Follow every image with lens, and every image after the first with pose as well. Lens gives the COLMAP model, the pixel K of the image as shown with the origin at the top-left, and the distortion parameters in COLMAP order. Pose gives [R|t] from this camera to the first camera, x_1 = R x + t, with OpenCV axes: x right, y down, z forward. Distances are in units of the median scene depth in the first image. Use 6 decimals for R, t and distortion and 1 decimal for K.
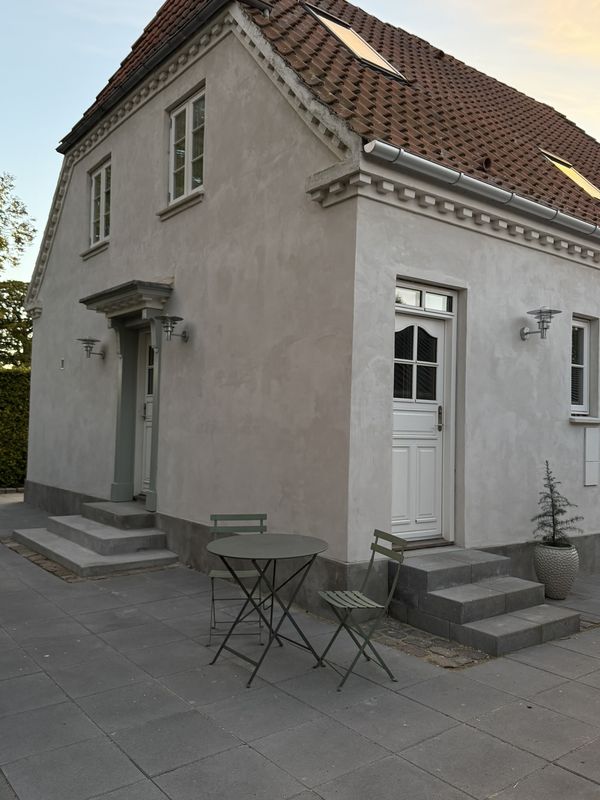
lens RADIAL K [[665.3, 0, 300.0], [0, 665.3, 400.0], [0, 0, 1]] dist [0.131679, -0.178805]
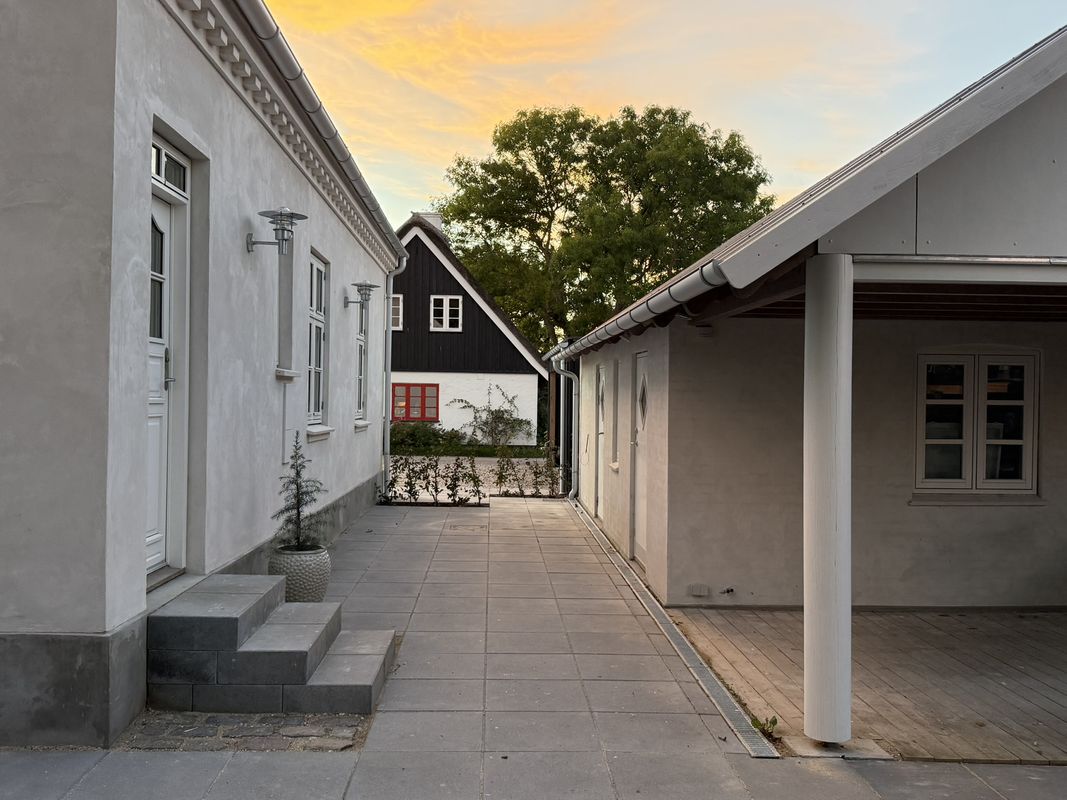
lens RADIAL K [[962.3, 0, 533.5], [0, 962.3, 400.0], [0, 0, 1]] dist [0.006729, -0.000047]
pose [[0.583303, -0.015237, 0.812112, -0.362057], [-0.033756, 0.998506, 0.042980, 0.008562], [-0.811553, -0.052484, 0.581917, 0.274064]]
